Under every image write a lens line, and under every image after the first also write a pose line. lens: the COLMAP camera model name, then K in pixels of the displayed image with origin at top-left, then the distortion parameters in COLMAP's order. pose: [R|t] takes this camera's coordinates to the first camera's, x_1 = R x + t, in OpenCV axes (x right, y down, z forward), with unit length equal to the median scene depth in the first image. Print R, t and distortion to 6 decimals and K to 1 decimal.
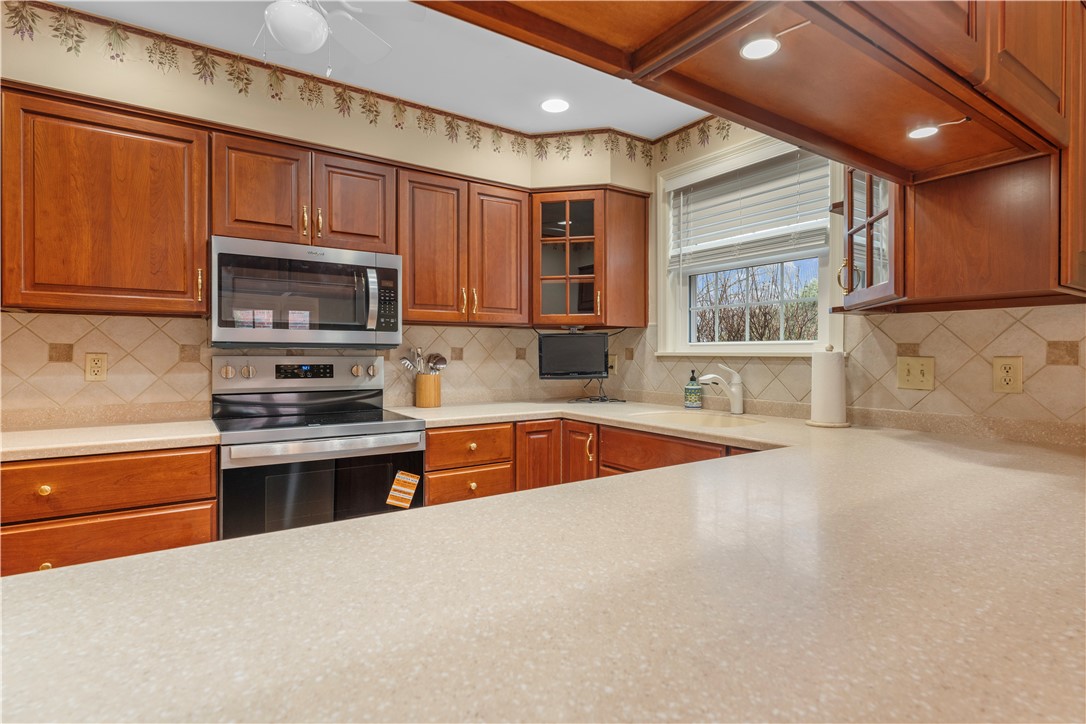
lens RADIAL K [[542.4, 0, 544.9], [0, 542.4, 356.7], [0, 0, 1]] dist [-0.000672, -0.000157]
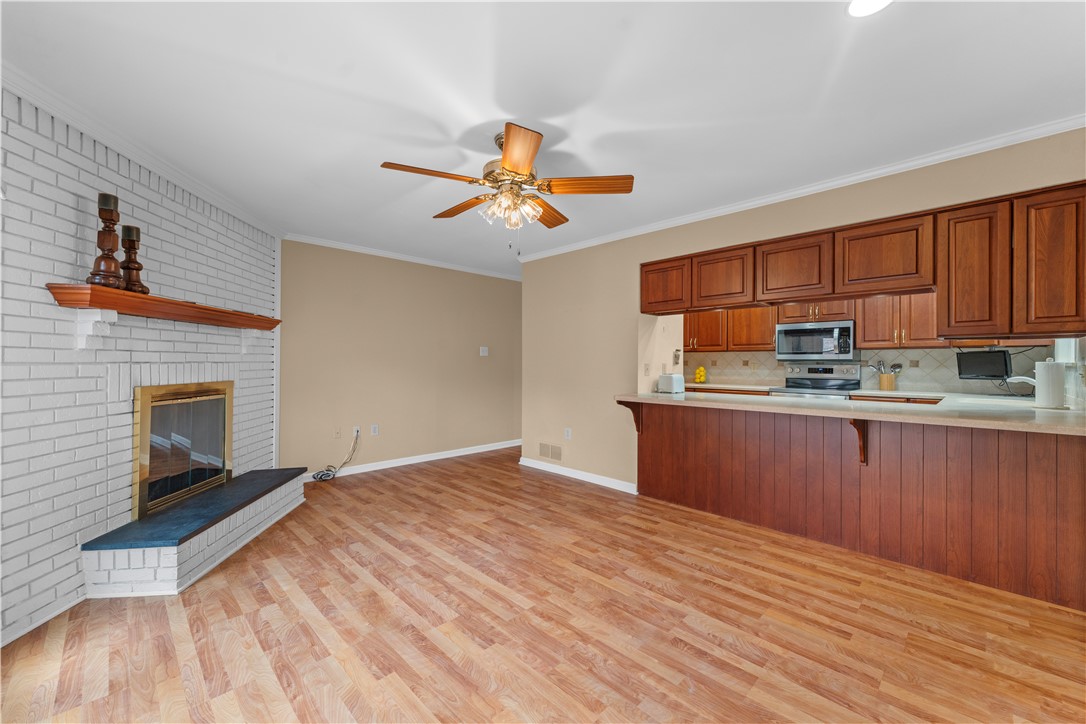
lens RADIAL K [[432.4, 0, 543.1], [0, 432.4, 363.0], [0, 0, 1]] dist [0.001293, 0.000234]
pose [[0.179901, -0.001603, -0.983683, 1.284702], [-0.008114, 0.999962, -0.003114, 0.008634], [0.983651, 0.008541, 0.179881, -0.604567]]
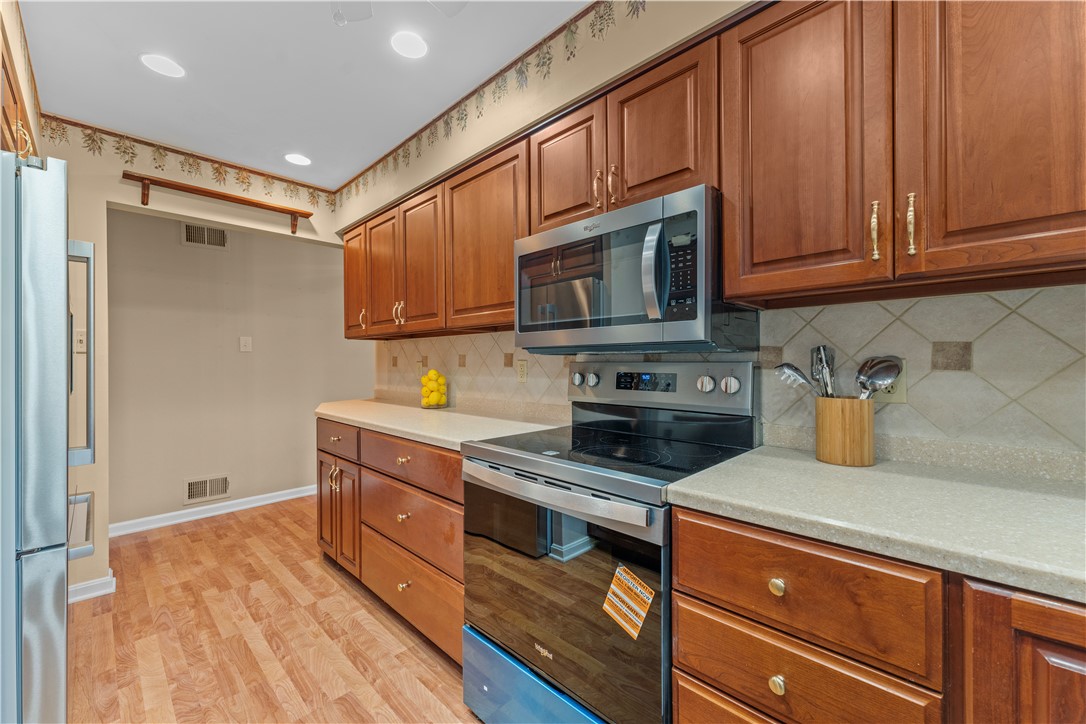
lens RADIAL K [[432.4, 0, 545.1], [0, 432.4, 363.4], [0, 0, 1]] dist [0.001293, 0.000234]
pose [[0.207897, 0.000655, -0.978150, 0.140348], [0.001600, 0.999998, 0.001010, -0.000263], [0.978149, -0.001776, 0.207896, 0.738200]]
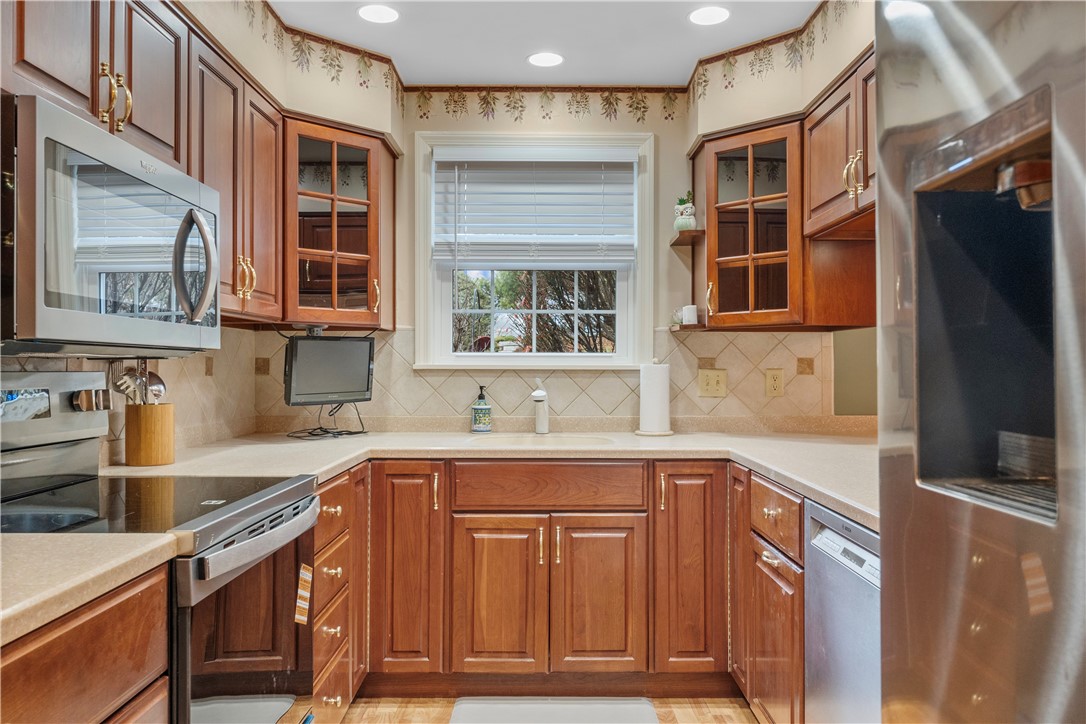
lens RADIAL K [[797.5, 0, 542.9], [0, 797.5, 364.7], [0, 0, 1]] dist [0.006573, -0.000362]
pose [[0.565721, 0.001800, 0.824595, -0.757015], [0.003917, 0.999980, -0.004869, -0.002220], [-0.824587, 0.005984, 0.565703, 0.258985]]
